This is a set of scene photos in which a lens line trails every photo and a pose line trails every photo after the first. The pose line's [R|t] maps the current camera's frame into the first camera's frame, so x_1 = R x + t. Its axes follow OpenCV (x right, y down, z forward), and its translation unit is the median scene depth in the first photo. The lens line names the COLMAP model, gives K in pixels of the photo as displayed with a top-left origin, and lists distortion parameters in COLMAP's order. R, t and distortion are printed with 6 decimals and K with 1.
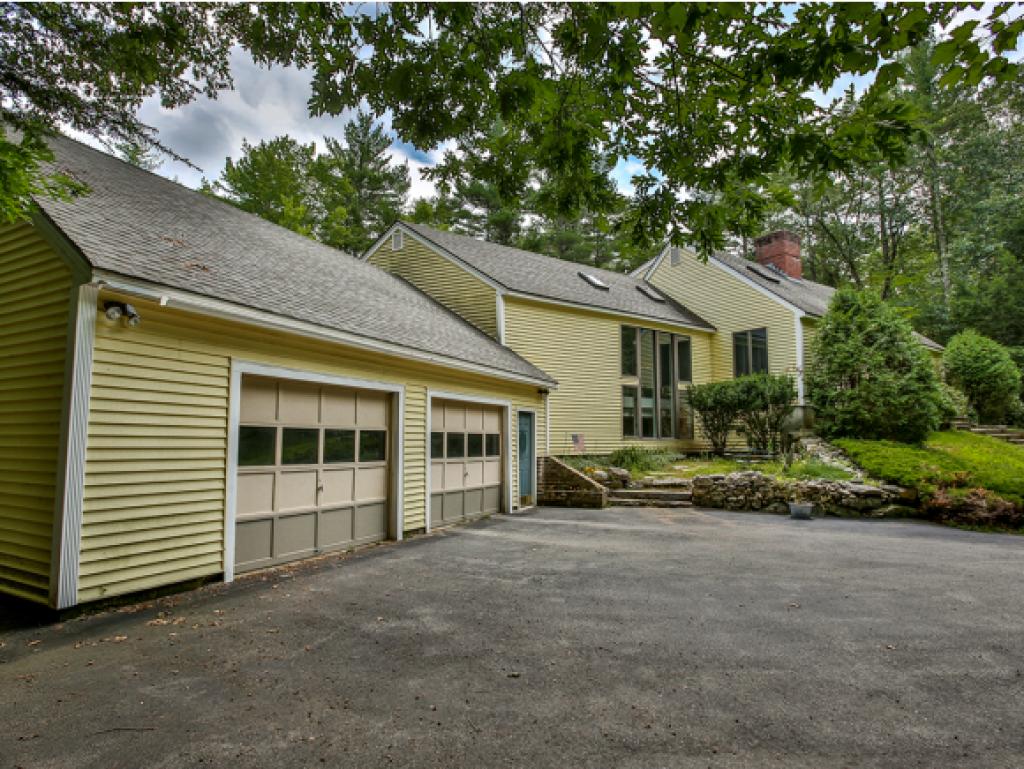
lens RADIAL K [[559.7, 0, 512.0], [0, 559.7, 384.5], [0, 0, 1]] dist [-0.064144, 0.001480]
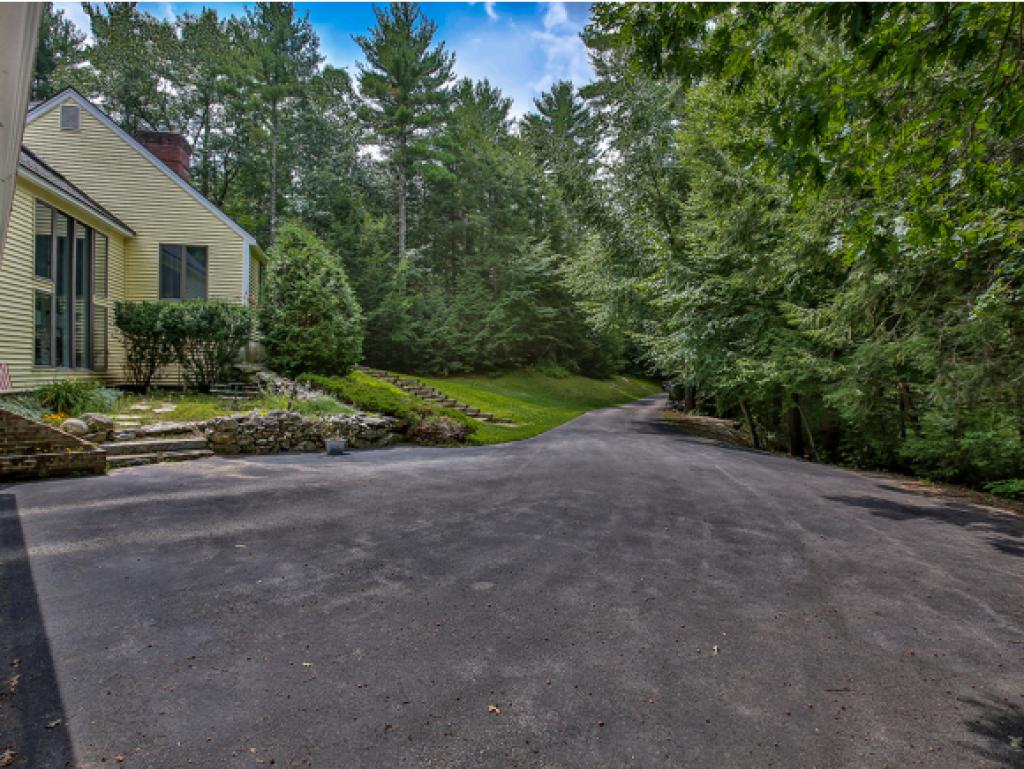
lens RADIAL K [[559.7, 0, 512.0], [0, 559.7, 384.5], [0, 0, 1]] dist [-0.064144, 0.001480]
pose [[0.338243, -0.013367, 0.940964, -0.302839], [-0.109977, 0.992486, 0.053632, 0.023017], [-0.934610, -0.121625, 0.334232, 0.331763]]
